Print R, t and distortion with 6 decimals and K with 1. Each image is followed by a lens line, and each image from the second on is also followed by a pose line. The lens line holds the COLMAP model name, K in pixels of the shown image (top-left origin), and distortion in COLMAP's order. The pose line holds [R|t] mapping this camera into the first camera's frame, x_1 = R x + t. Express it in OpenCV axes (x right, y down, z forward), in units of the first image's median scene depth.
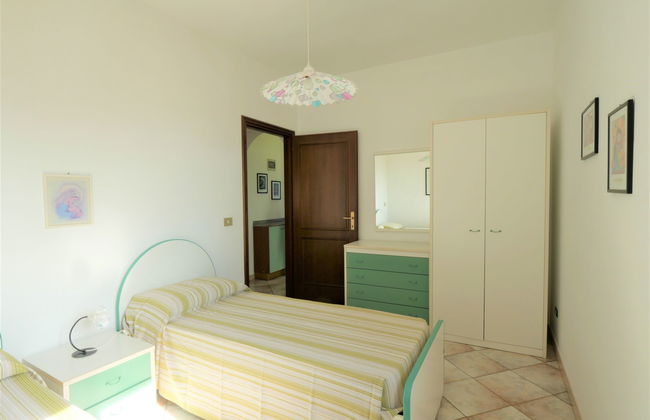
lens RADIAL K [[335.7, 0, 323.9], [0, 335.7, 209.0], [0, 0, 1]] dist [-0.003633, -0.001997]
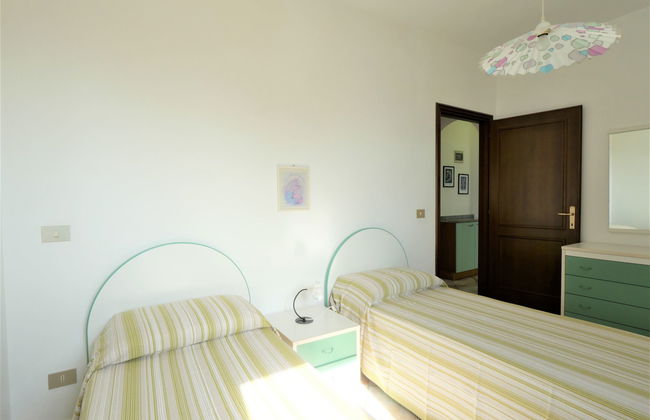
lens RADIAL K [[335.7, 0, 323.9], [0, 335.7, 209.0], [0, 0, 1]] dist [-0.003633, -0.001997]
pose [[0.881574, 0.017944, -0.471705, -0.105383], [-0.017755, 0.999831, 0.004853, 0.035646], [0.471712, 0.004097, 0.881743, 0.013894]]
